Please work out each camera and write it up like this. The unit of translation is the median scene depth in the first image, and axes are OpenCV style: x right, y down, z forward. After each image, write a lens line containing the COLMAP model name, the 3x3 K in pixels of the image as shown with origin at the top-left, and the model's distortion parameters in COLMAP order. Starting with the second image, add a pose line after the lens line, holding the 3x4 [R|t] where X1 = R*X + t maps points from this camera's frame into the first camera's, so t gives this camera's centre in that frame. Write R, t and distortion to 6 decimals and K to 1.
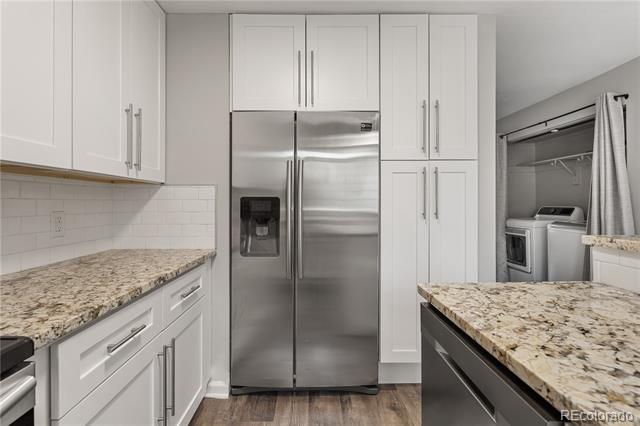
lens RADIAL K [[314.2, 0, 310.7], [0, 314.2, 201.2], [0, 0, 1]] dist [0.001847, -0.002844]
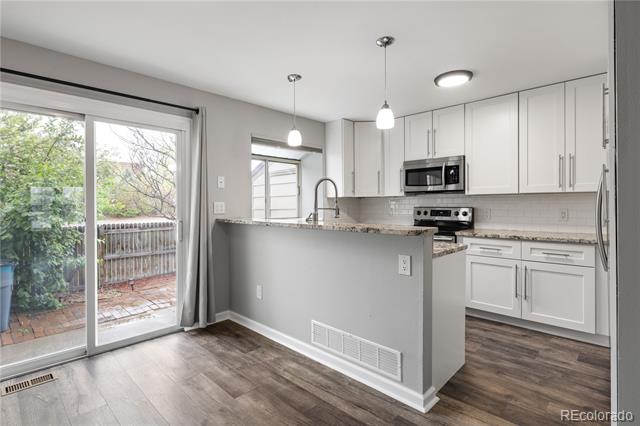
lens RADIAL K [[314.2, 0, 314.9], [0, 314.2, 203.9], [0, 0, 1]] dist [0.001847, -0.002844]
pose [[-0.701354, 0.003659, -0.712804, 3.542065], [0.012619, 0.999894, -0.007283, -0.017378], [0.712702, -0.014103, -0.701325, 2.403717]]
